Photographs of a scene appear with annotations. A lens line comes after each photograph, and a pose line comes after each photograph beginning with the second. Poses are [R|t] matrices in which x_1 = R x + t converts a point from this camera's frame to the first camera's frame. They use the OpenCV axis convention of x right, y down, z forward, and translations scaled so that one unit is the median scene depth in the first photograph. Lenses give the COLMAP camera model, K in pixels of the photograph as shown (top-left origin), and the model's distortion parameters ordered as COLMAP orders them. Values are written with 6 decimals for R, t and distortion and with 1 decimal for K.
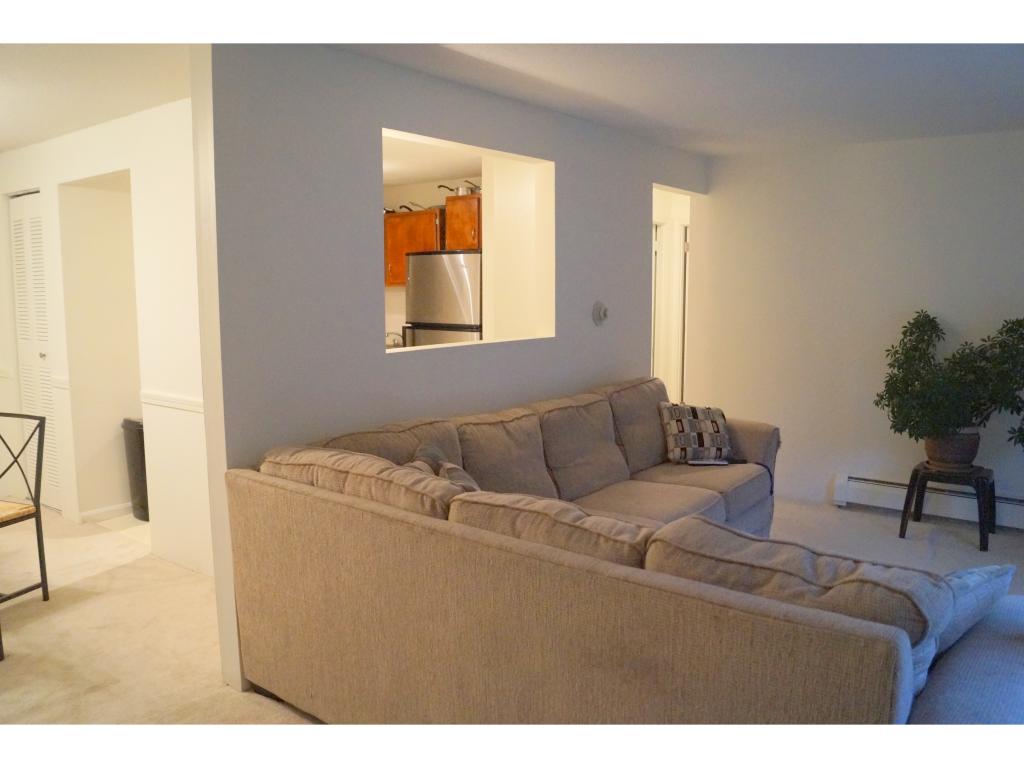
lens RADIAL K [[812.7, 0, 514.2], [0, 812.7, 385.1], [0, 0, 1]] dist [-0.078799, 0.013333]
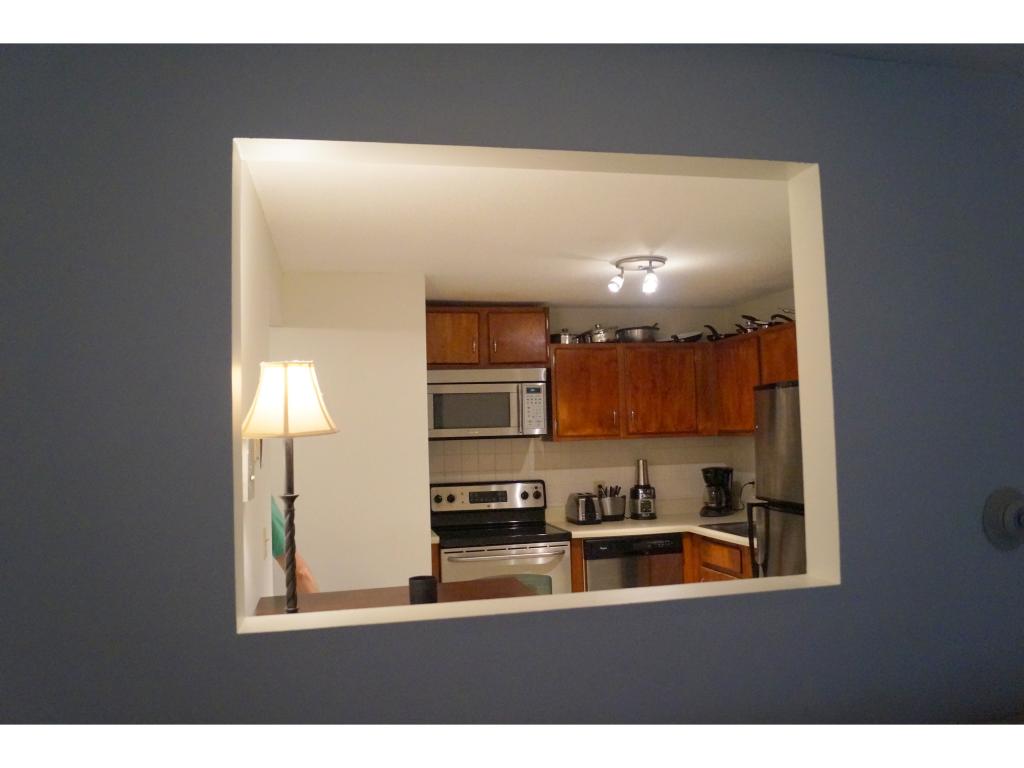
lens RADIAL K [[812.7, 0, 506.4], [0, 812.7, 384.8], [0, 0, 1]] dist [-0.078799, 0.013333]
pose [[0.762024, -0.052171, -0.645444, 0.120291], [-0.054927, 0.987949, -0.144703, -0.059794], [0.645215, 0.145719, 0.749976, 0.385261]]
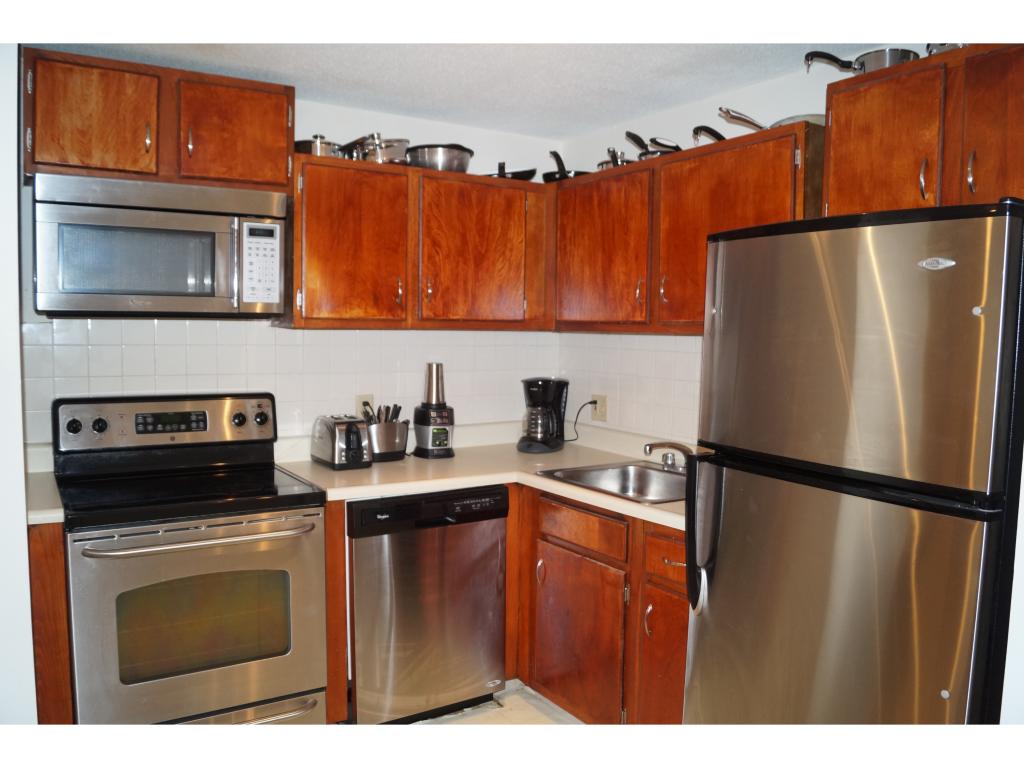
lens RADIAL K [[812.7, 0, 510.3], [0, 812.7, 388.9], [0, 0, 1]] dist [-0.078799, 0.013333]
pose [[0.940122, 0.045002, -0.337854, -0.091199], [-0.061132, 0.997434, -0.037250, -0.078801], [0.335311, 0.055673, 0.940461, 0.635263]]
